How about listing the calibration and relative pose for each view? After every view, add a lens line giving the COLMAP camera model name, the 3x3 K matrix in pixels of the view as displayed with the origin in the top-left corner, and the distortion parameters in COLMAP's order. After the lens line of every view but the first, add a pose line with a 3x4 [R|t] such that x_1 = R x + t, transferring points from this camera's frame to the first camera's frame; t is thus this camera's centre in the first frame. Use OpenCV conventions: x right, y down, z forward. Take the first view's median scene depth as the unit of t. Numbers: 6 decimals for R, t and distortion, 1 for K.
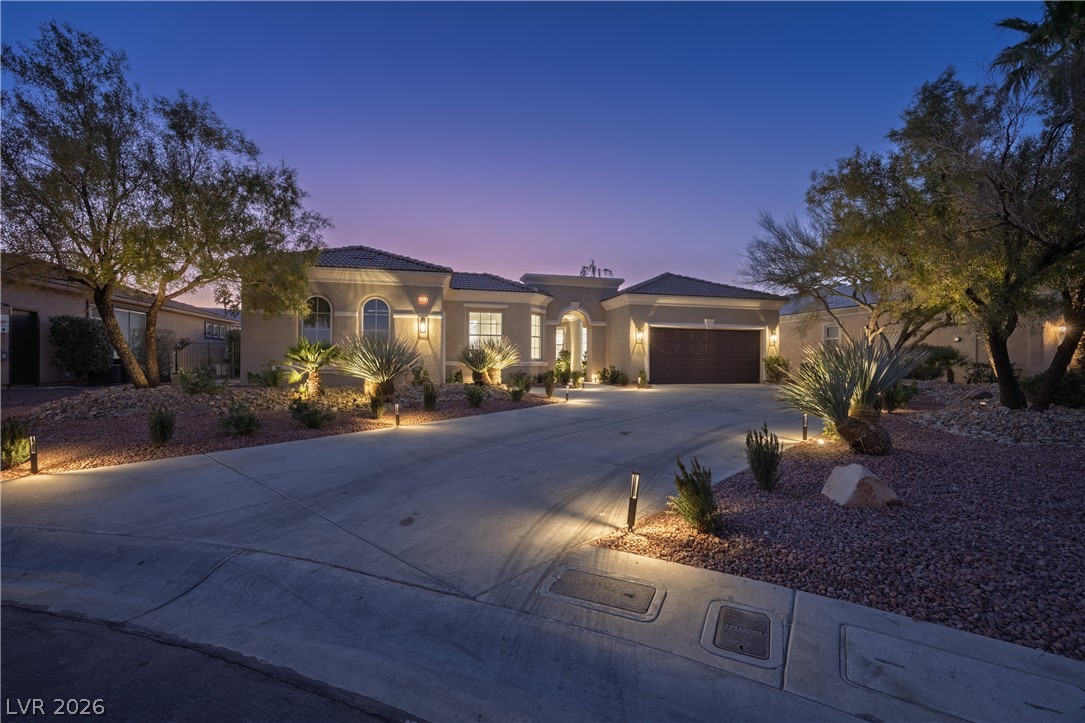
lens RADIAL K [[462.7, 0, 540.3], [0, 462.7, 361.4], [0, 0, 1]] dist [-0.003689, 0.000017]
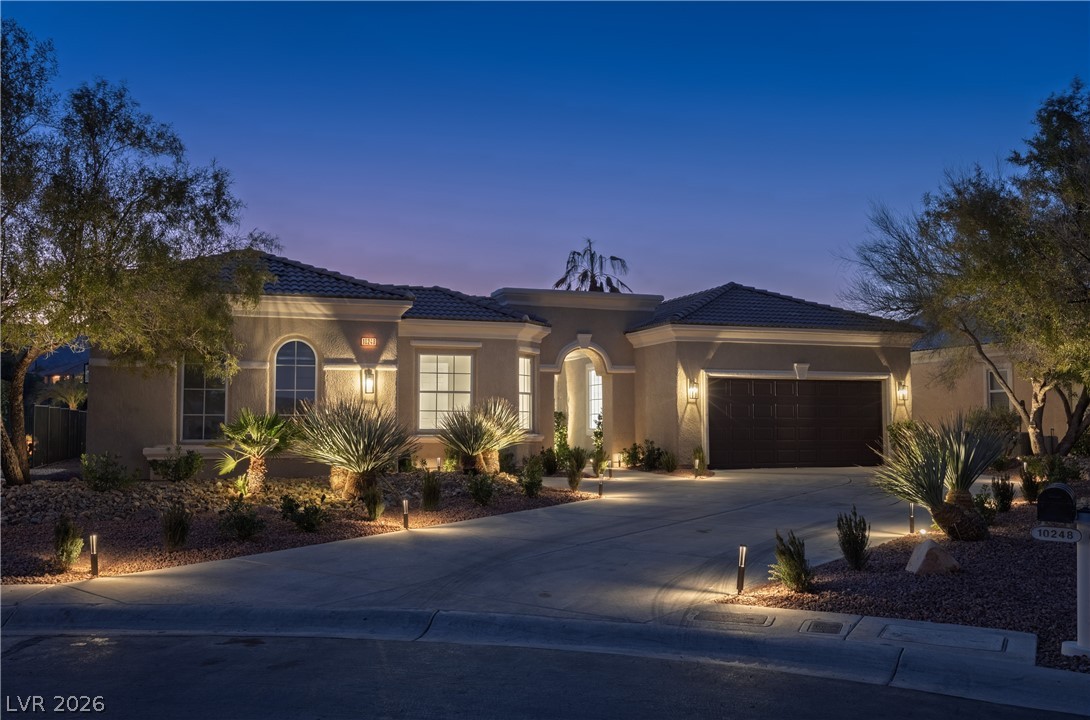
lens RADIAL K [[1007.4, 0, 545.8], [0, 1007.4, 358.5], [0, 0, 1]] dist [0.006794, 0.000000]
pose [[0.994976, -0.000985, 0.100114, -0.162003], [0.007196, 0.998069, -0.061693, -0.024090], [-0.099859, 0.062104, 0.993062, -0.451592]]
